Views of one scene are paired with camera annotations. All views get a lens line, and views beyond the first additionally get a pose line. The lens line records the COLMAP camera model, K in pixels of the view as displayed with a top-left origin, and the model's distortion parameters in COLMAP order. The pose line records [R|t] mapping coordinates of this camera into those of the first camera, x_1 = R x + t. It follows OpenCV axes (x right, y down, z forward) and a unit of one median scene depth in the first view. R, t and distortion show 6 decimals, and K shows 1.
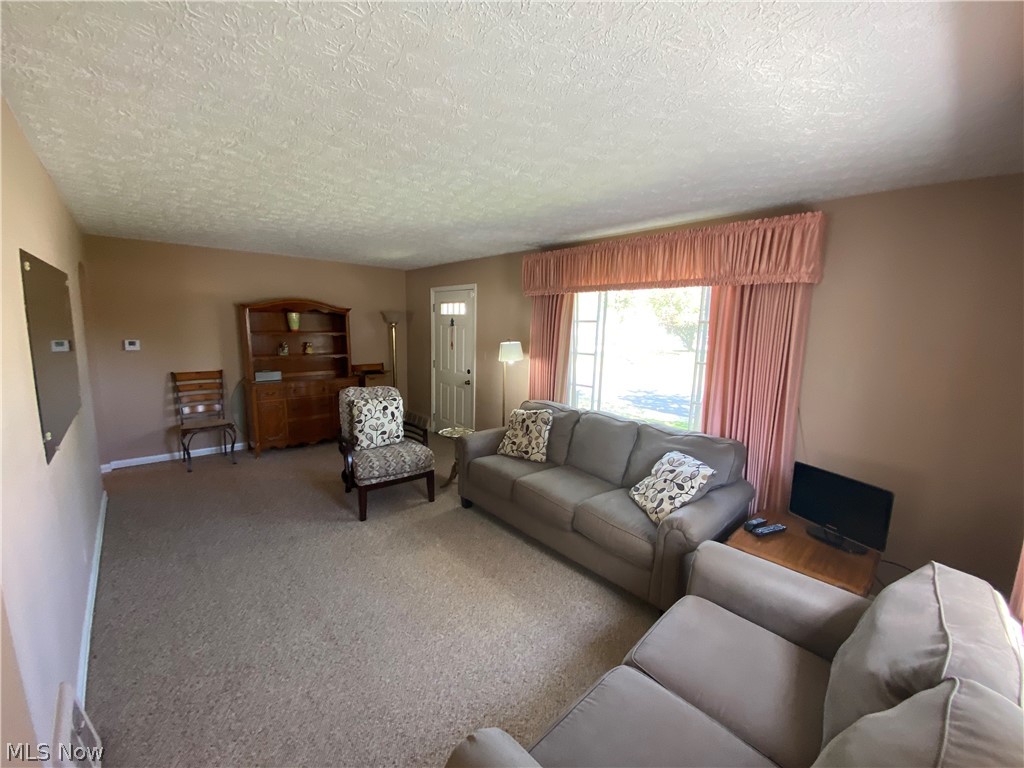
lens RADIAL K [[411.2, 0, 508.8], [0, 411.2, 384.4], [0, 0, 1]] dist [-0.002669, -0.002316]
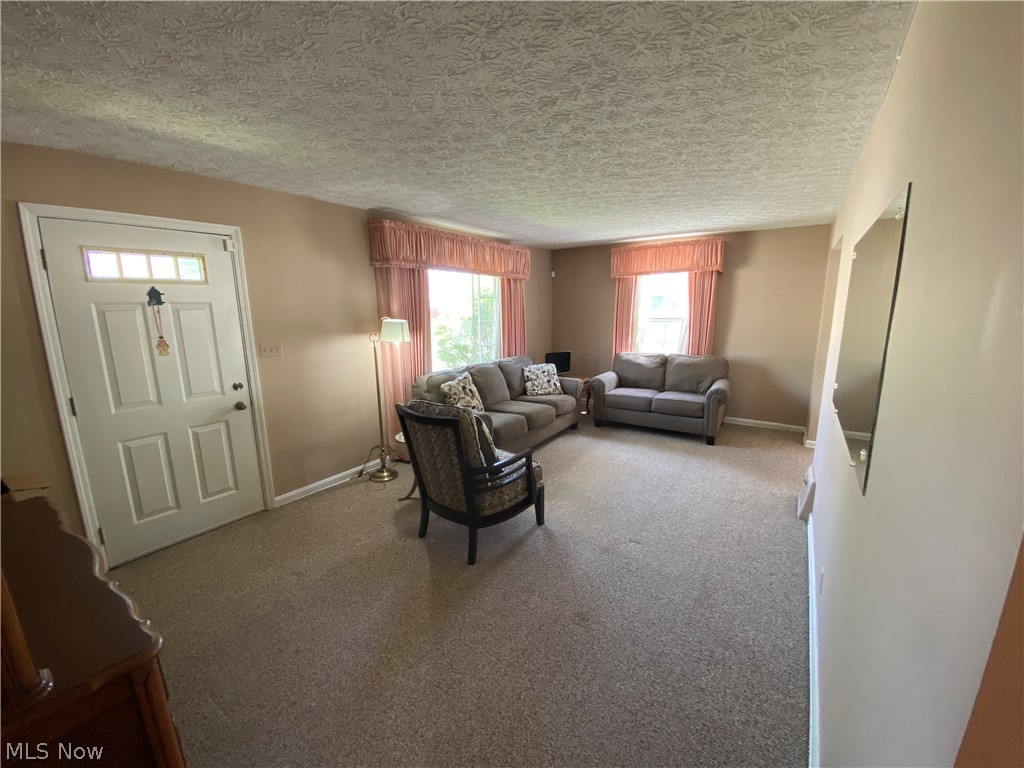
lens RADIAL K [[411.2, 0, 509.6], [0, 411.2, 382.5], [0, 0, 1]] dist [-0.002669, -0.002316]
pose [[-0.241050, -0.194657, 0.950791, -0.850239], [0.147042, 0.961044, 0.234036, -0.132499], [-0.959309, 0.196221, -0.203037, 0.900988]]
